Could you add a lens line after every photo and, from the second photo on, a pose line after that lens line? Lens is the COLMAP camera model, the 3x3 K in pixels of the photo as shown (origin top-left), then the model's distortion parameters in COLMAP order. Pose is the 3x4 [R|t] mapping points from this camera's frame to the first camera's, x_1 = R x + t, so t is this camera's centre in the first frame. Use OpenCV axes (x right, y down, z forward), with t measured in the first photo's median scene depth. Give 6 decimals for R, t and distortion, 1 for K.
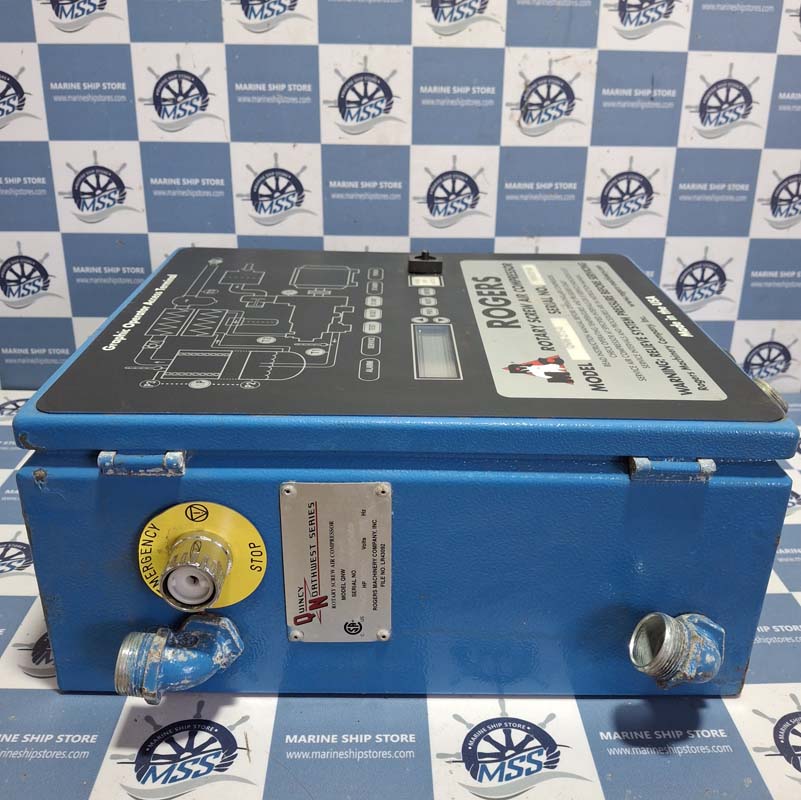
lens RADIAL K [[905.5, 0, 405.5], [0, 905.5, 397.2], [0, 0, 1]] dist [0.245912, -0.771382]
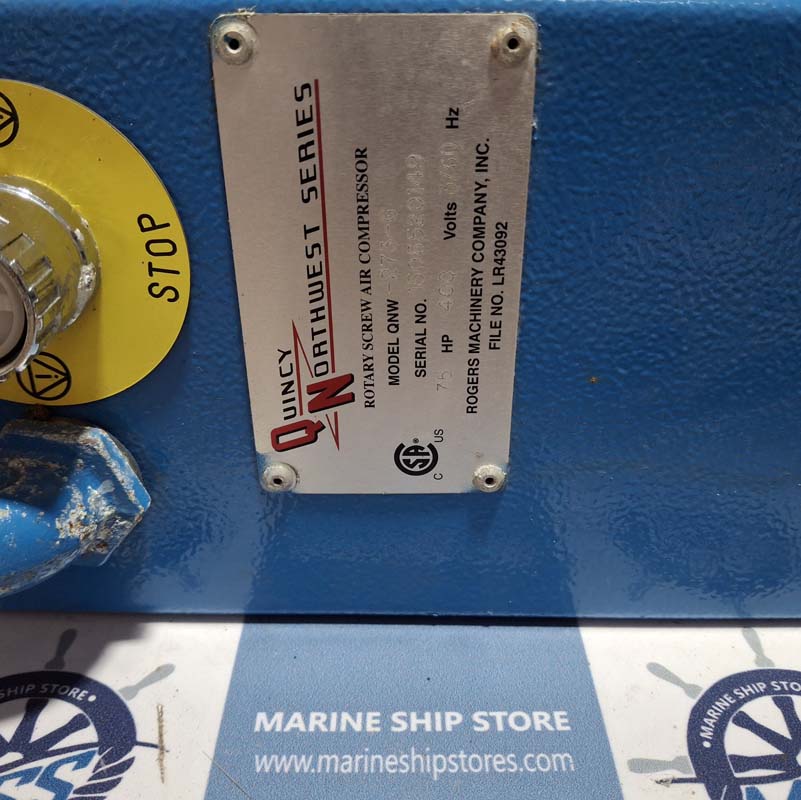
lens RADIAL K [[905.5, 0, 405.5], [0, 905.5, 397.2], [0, 0, 1]] dist [0.245912, -0.771382]
pose [[0.999793, -0.002155, -0.020223, -0.054329], [0.003605, 0.997401, 0.071960, 0.197402], [0.020015, -0.072019, 0.997202, 0.604308]]
